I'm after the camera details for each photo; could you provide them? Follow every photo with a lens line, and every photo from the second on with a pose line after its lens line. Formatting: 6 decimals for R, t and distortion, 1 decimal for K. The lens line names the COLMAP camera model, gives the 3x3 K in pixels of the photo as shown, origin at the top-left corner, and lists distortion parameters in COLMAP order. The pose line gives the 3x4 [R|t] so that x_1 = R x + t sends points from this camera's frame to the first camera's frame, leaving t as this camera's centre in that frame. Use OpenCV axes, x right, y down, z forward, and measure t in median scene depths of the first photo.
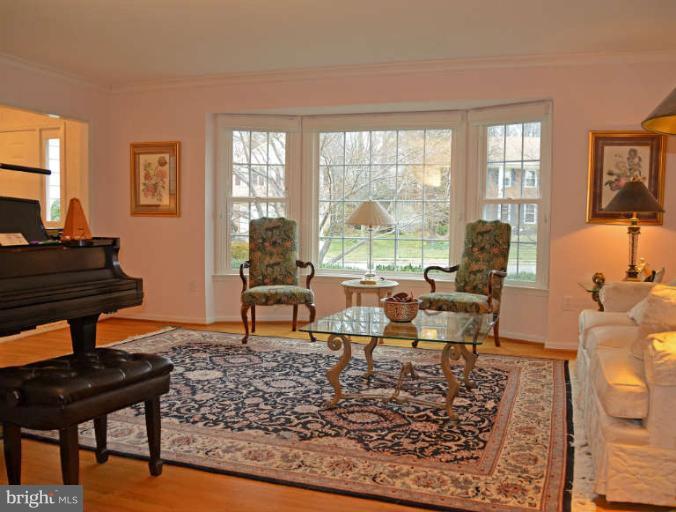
lens RADIAL K [[602.8, 0, 338.8], [0, 602.8, 256.8], [0, 0, 1]] dist [-0.099845, -0.002299]
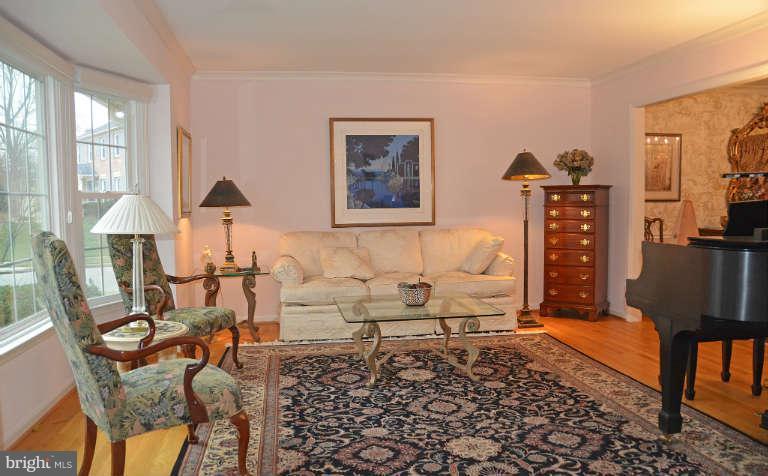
lens RADIAL K [[623.6, 0, 384.5], [0, 623.6, 239.0], [0, 0, 1]] dist [-0.051739, 0.001912]
pose [[-0.491181, -0.058092, 0.869118, -0.919278], [0.052877, 0.993945, 0.096318, -0.143142], [-0.869451, 0.093266, -0.485135, 1.641874]]
